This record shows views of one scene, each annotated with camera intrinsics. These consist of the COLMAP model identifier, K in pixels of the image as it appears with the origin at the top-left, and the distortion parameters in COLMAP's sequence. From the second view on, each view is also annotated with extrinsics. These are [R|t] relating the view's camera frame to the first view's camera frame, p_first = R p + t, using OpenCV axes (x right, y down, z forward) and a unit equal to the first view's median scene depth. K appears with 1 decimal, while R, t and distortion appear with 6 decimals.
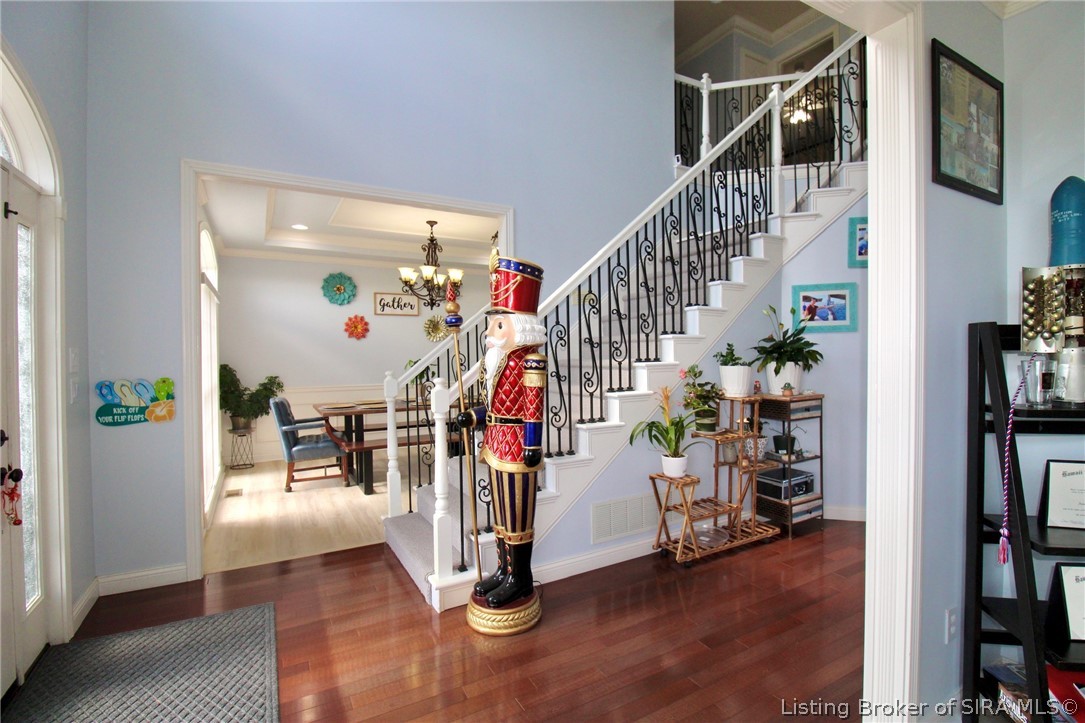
lens RADIAL K [[501.7, 0, 537.8], [0, 501.7, 358.6], [0, 0, 1]] dist [-0.004172, -0.000251]
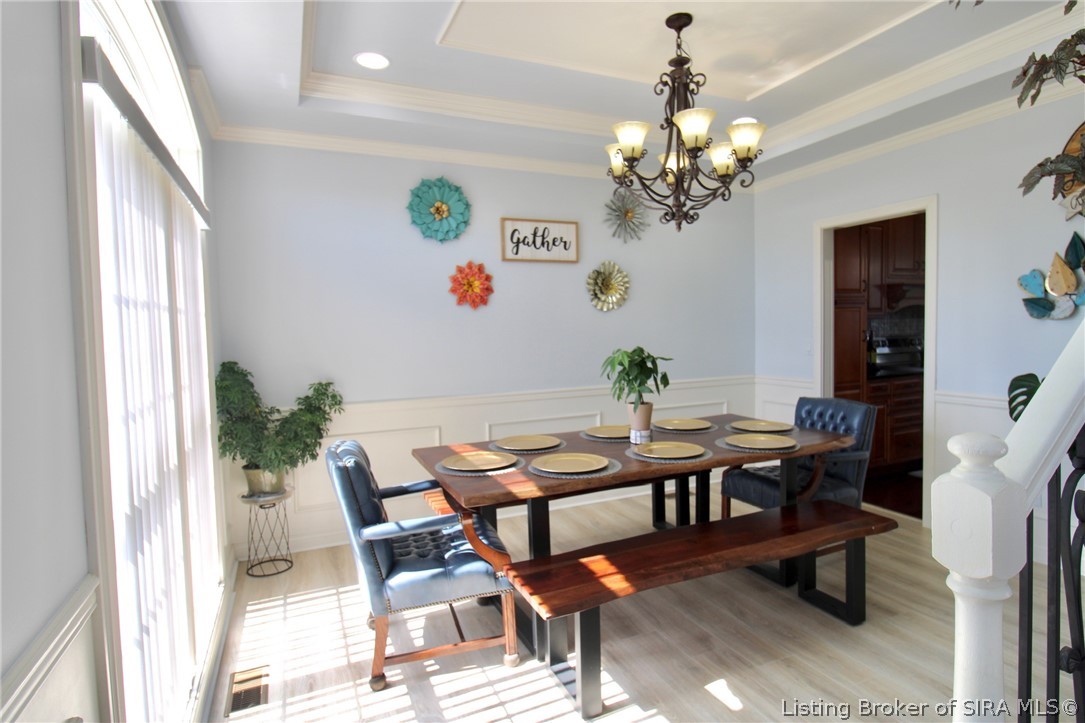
lens RADIAL K [[583.5, 0, 549.3], [0, 583.5, 359.0], [0, 0, 1]] dist [-0.002218, -0.003399]
pose [[0.995631, -0.013918, -0.092332, -0.230498], [0.017375, 0.999174, 0.036746, -0.006128], [0.091745, -0.038190, 0.995050, 0.408432]]
